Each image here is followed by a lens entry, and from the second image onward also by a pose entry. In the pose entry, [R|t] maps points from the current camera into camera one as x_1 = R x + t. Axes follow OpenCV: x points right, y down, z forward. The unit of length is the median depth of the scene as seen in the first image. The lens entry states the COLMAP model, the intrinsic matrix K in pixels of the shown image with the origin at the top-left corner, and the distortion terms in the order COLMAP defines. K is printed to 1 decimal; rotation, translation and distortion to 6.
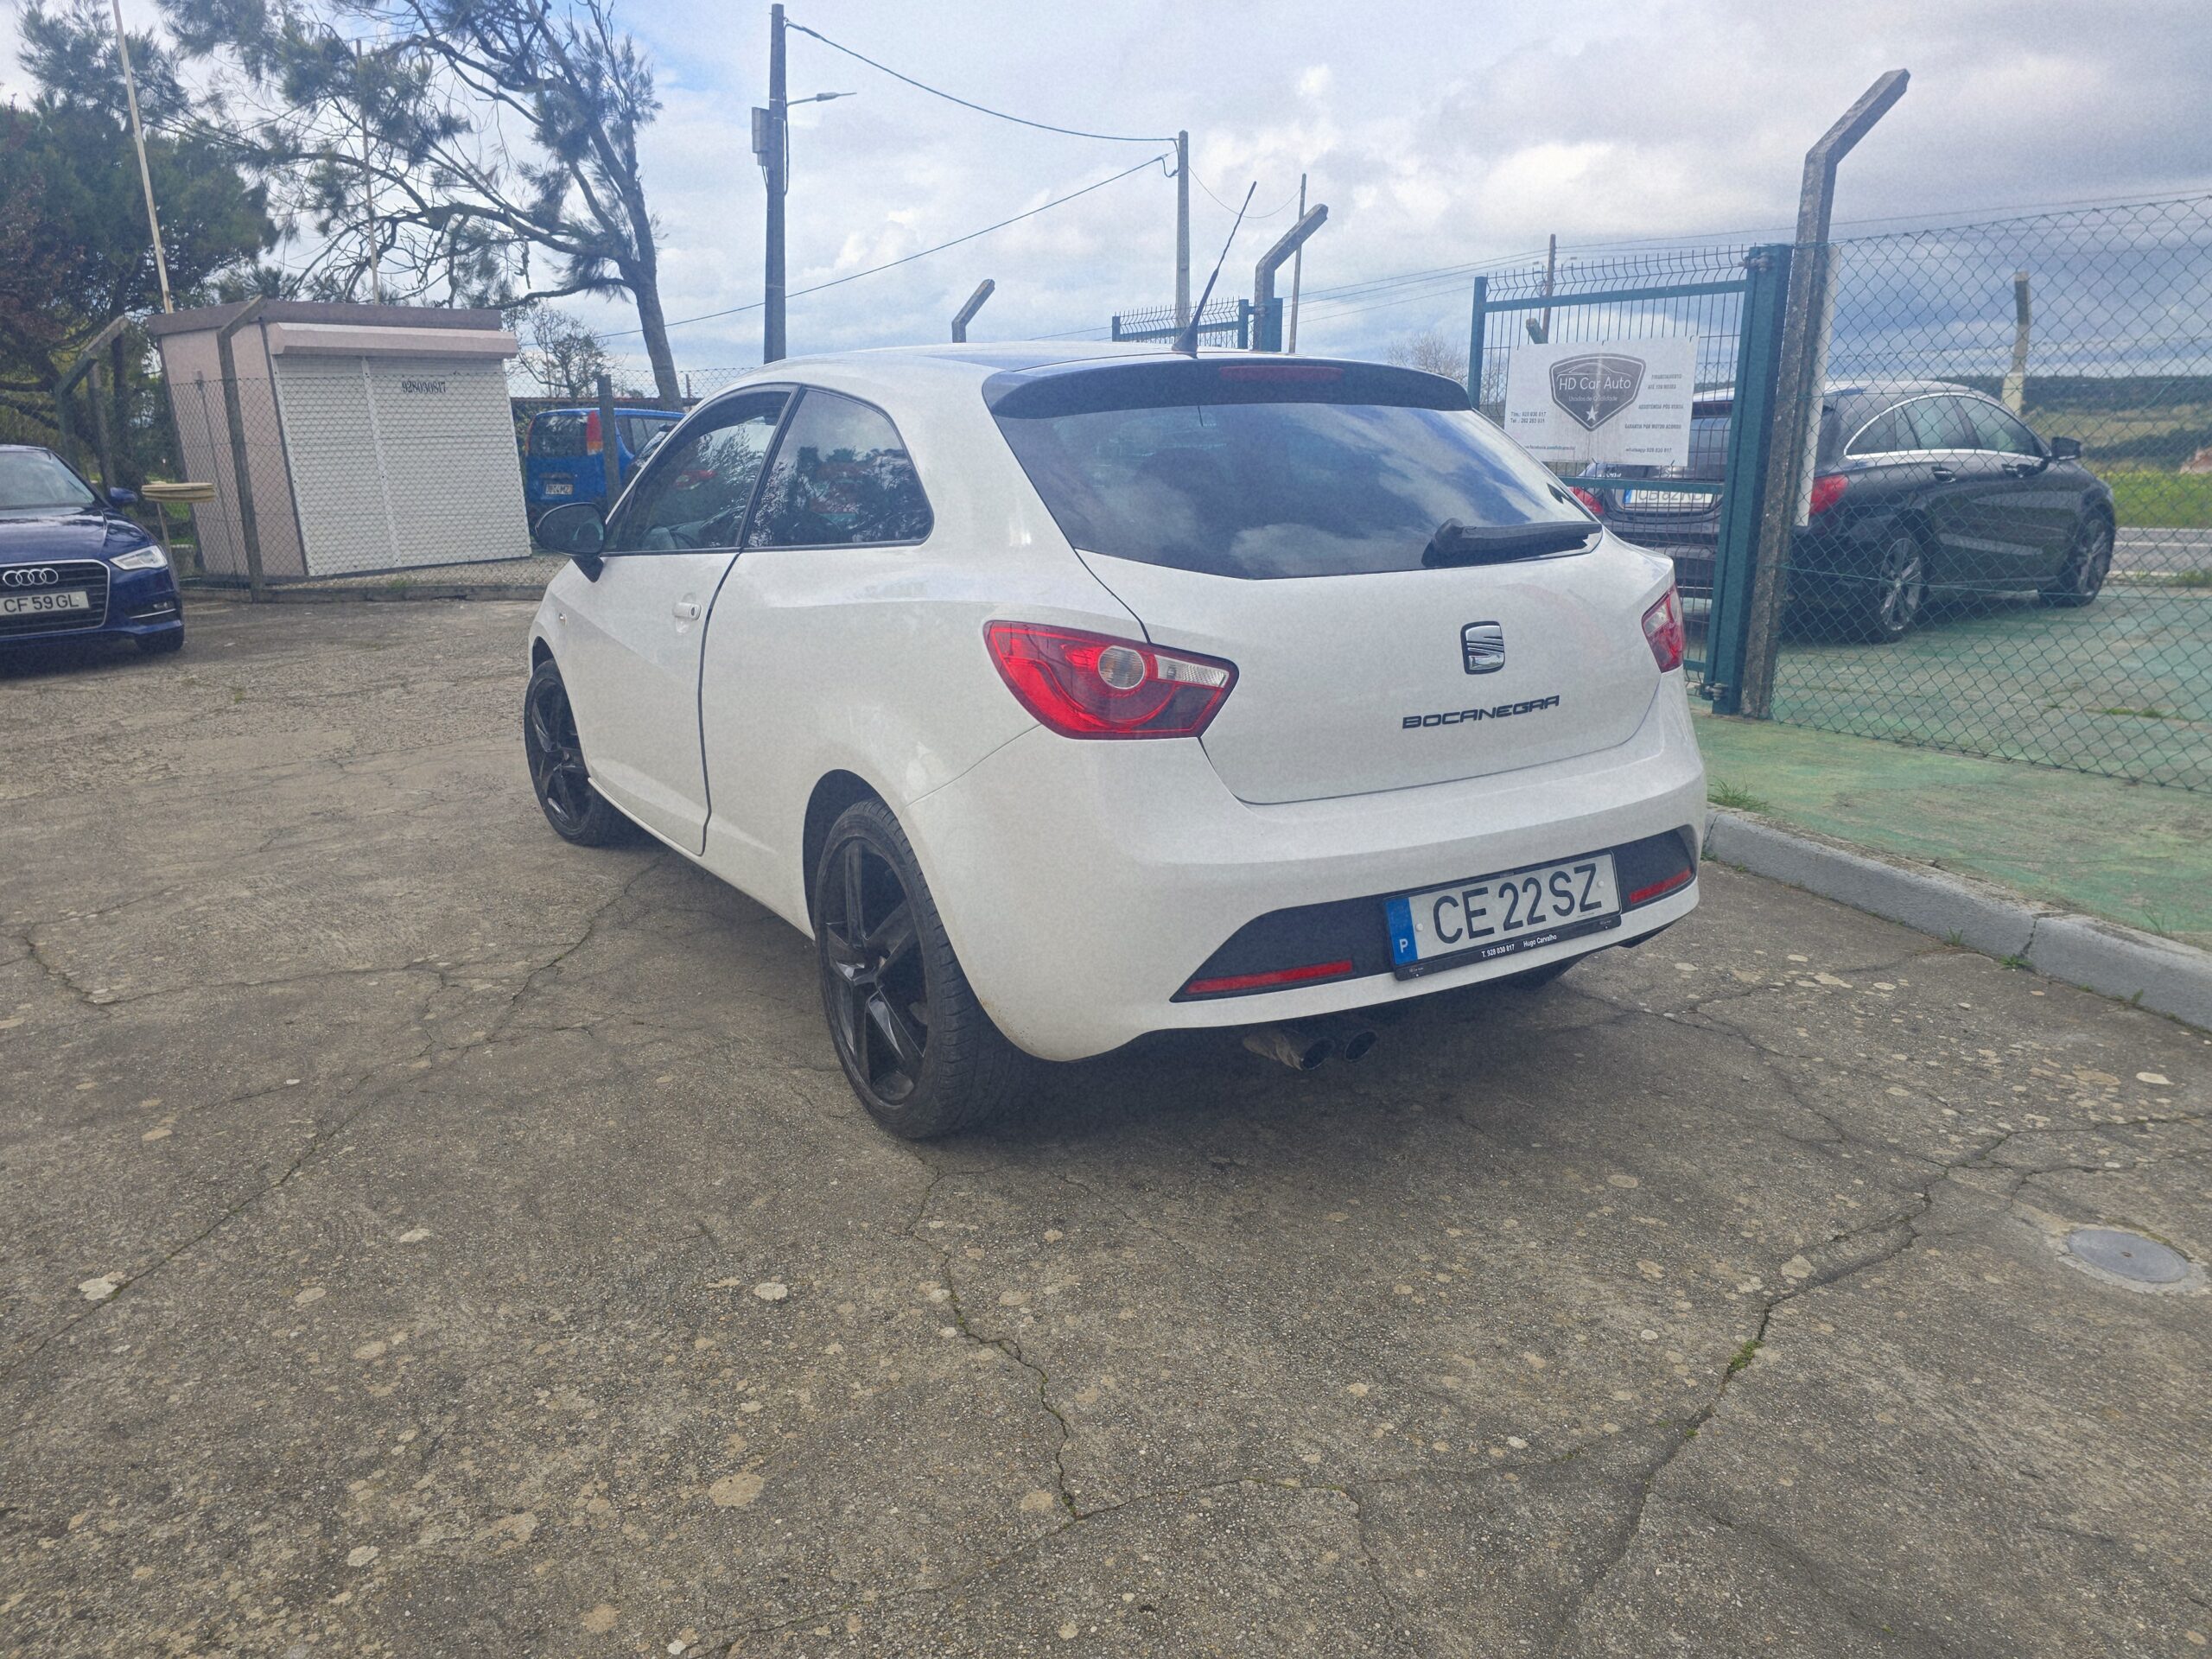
lens RADIAL K [[1491.8, 0, 1077.7], [0, 1491.8, 821.8], [0, 0, 1]] dist [0.049271, -0.039858]
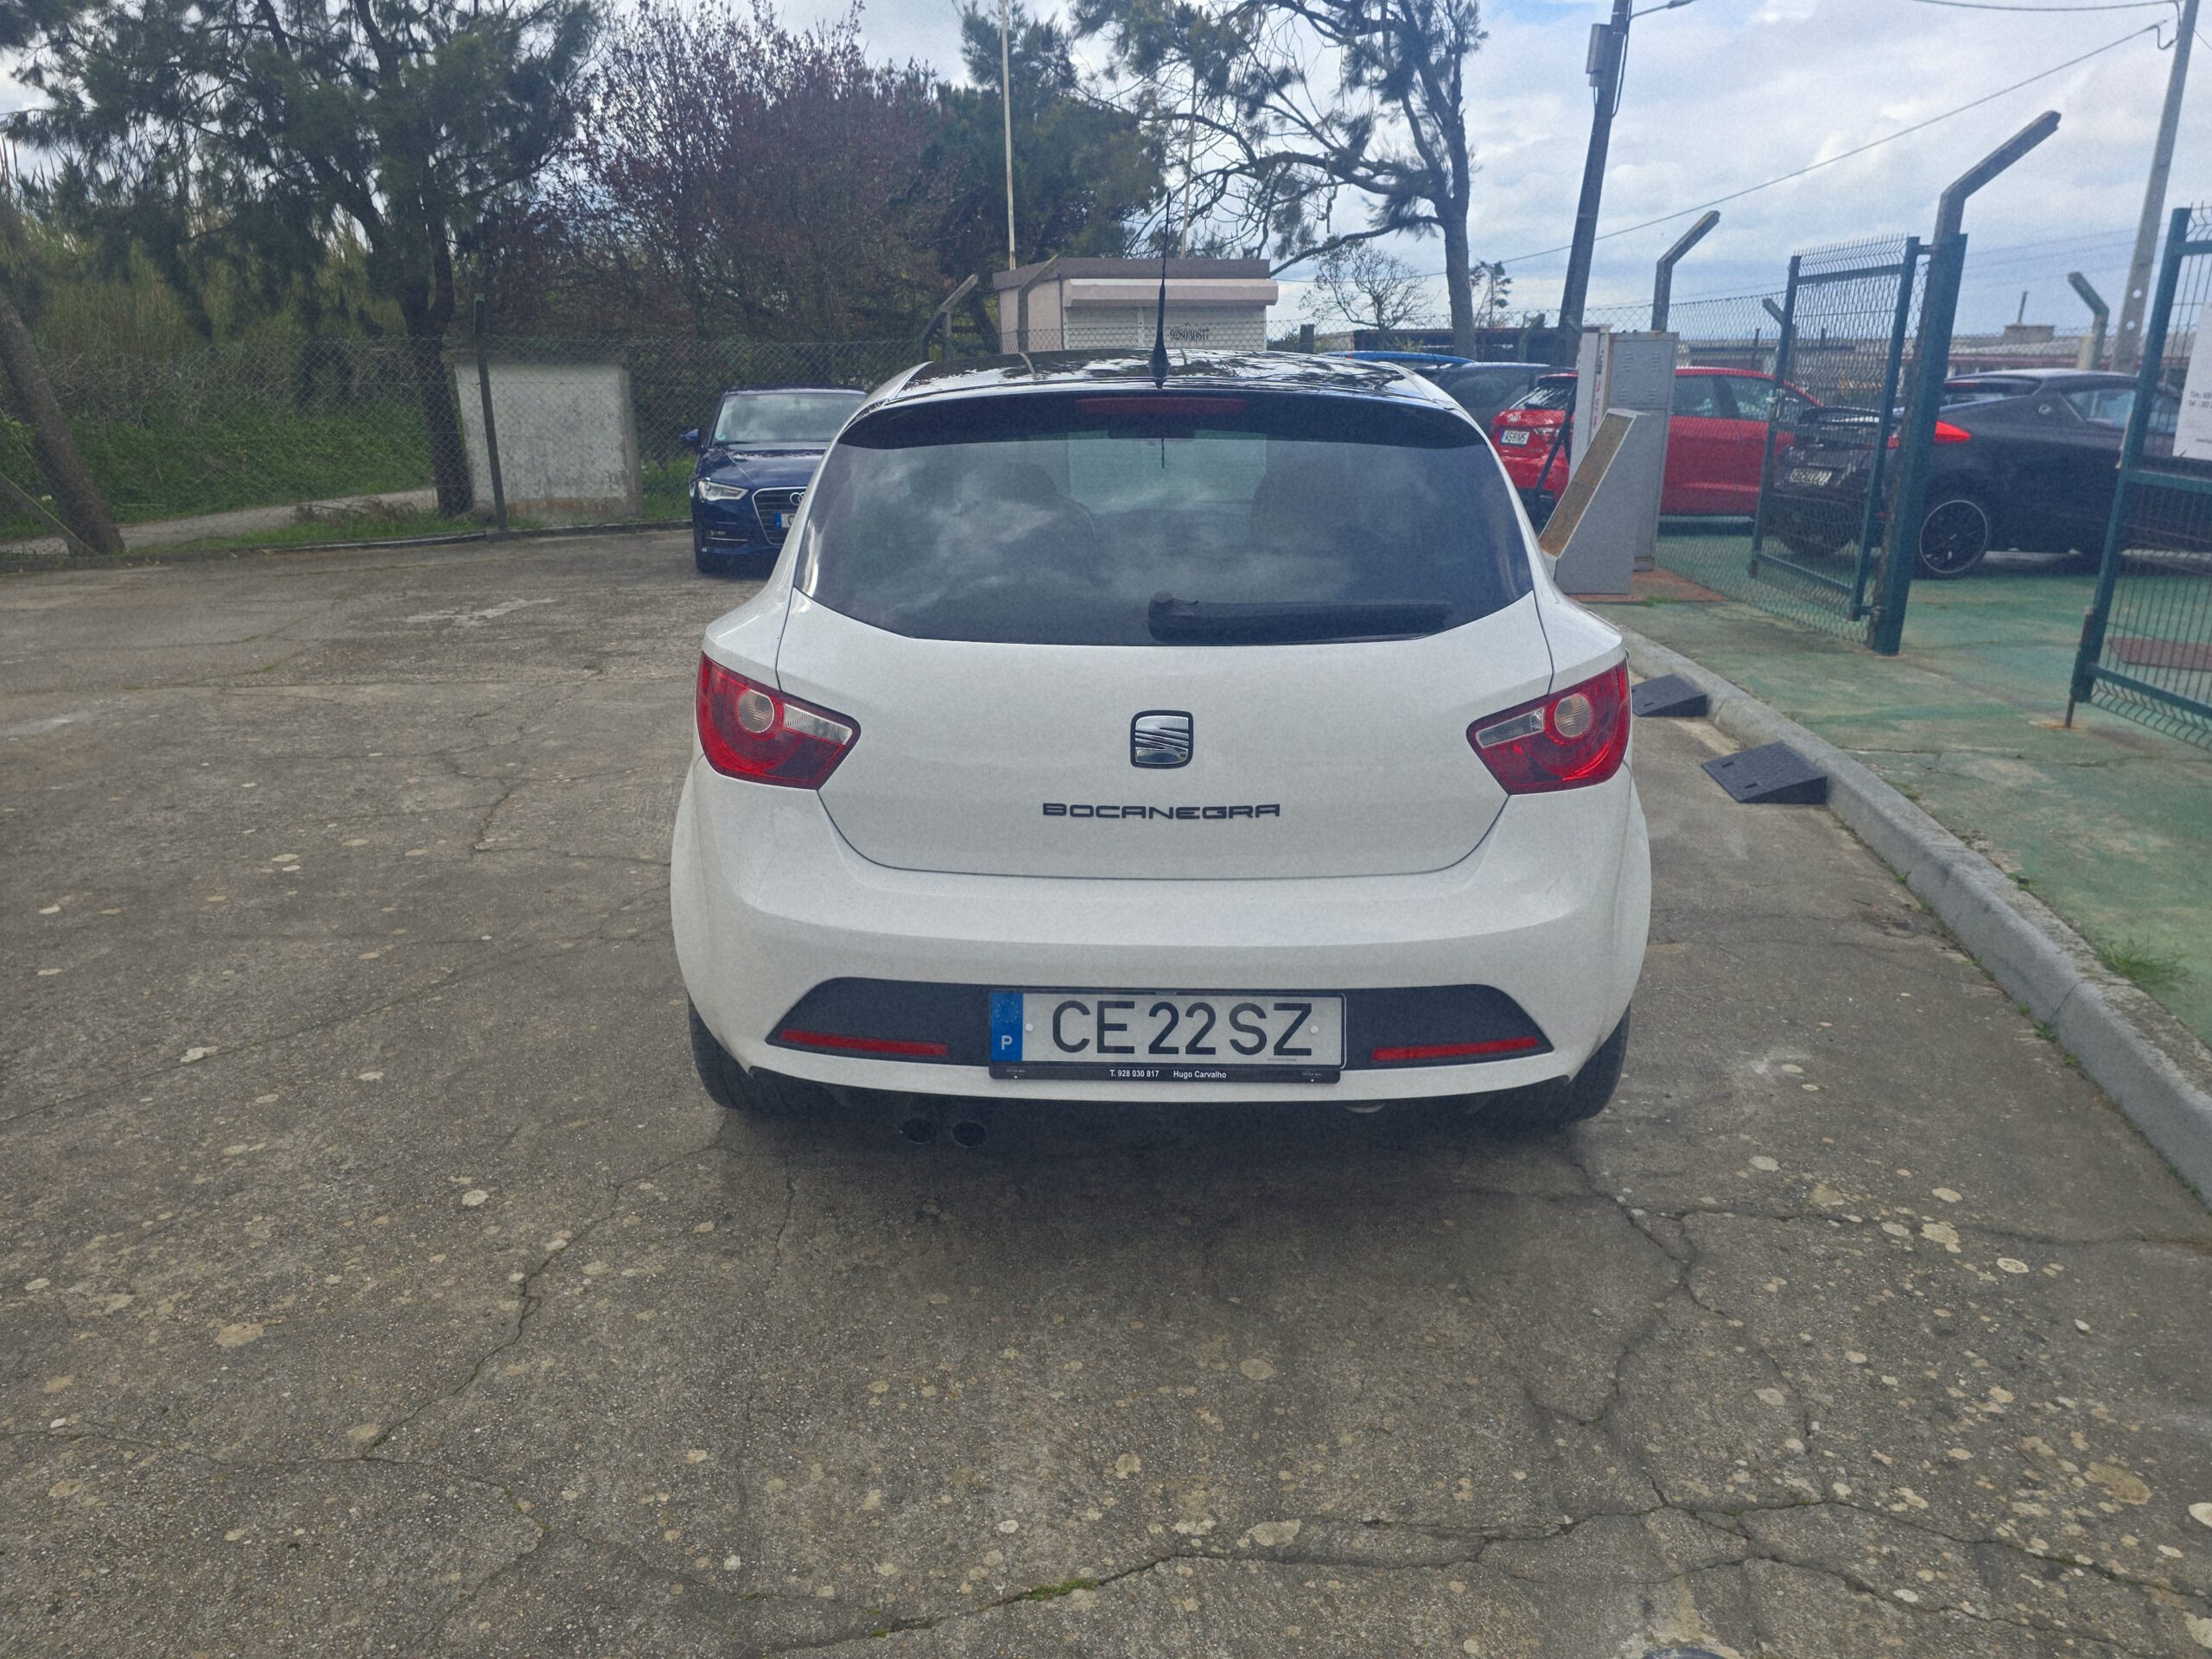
lens RADIAL K [[1491.8, 0, 1093.1], [0, 1491.8, 821.6], [0, 0, 1]] dist [0.049271, -0.039858]
pose [[0.842874, 0.167446, -0.511395, 0.668489], [-0.143693, 0.985881, 0.085973, -0.132228], [0.518571, 0.001020, 0.855034, 0.209075]]
